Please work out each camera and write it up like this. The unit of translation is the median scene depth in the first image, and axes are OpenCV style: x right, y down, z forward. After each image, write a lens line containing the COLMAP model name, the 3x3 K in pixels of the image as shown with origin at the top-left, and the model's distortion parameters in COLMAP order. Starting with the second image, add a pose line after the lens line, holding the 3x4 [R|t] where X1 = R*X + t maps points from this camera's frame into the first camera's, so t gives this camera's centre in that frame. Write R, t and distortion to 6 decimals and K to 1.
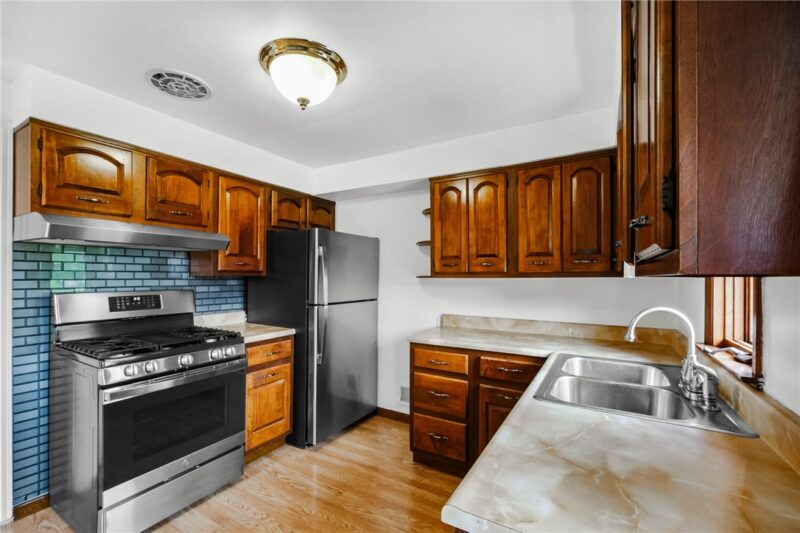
lens RADIAL K [[345.9, 0, 399.1], [0, 345.9, 279.4], [0, 0, 1]] dist [-0.000405, 0.000104]
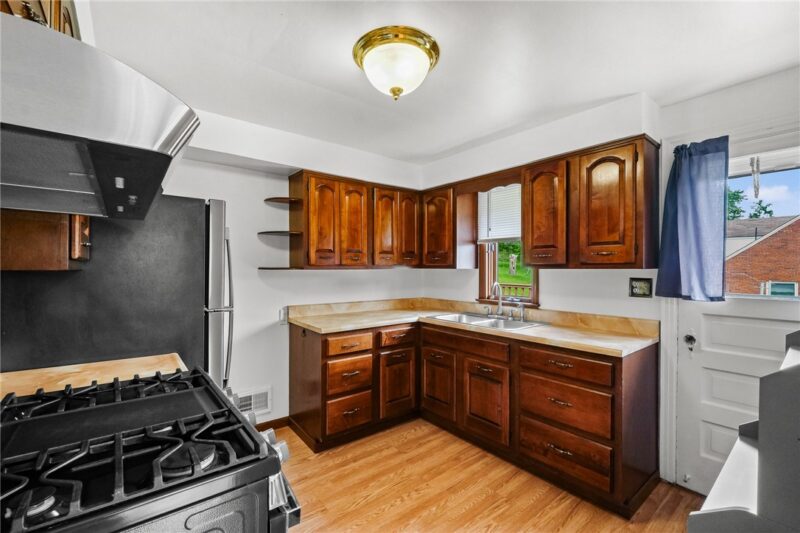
lens RADIAL K [[346.5, 0, 400.0], [0, 346.5, 266.5], [0, 0, 1]] dist [0.000623, 0.000046]
pose [[0.347619, -0.003201, 0.937631, -0.846615], [0.004013, 0.999990, 0.001926, -0.016739], [-0.937627, 0.003093, 0.347628, 0.440335]]
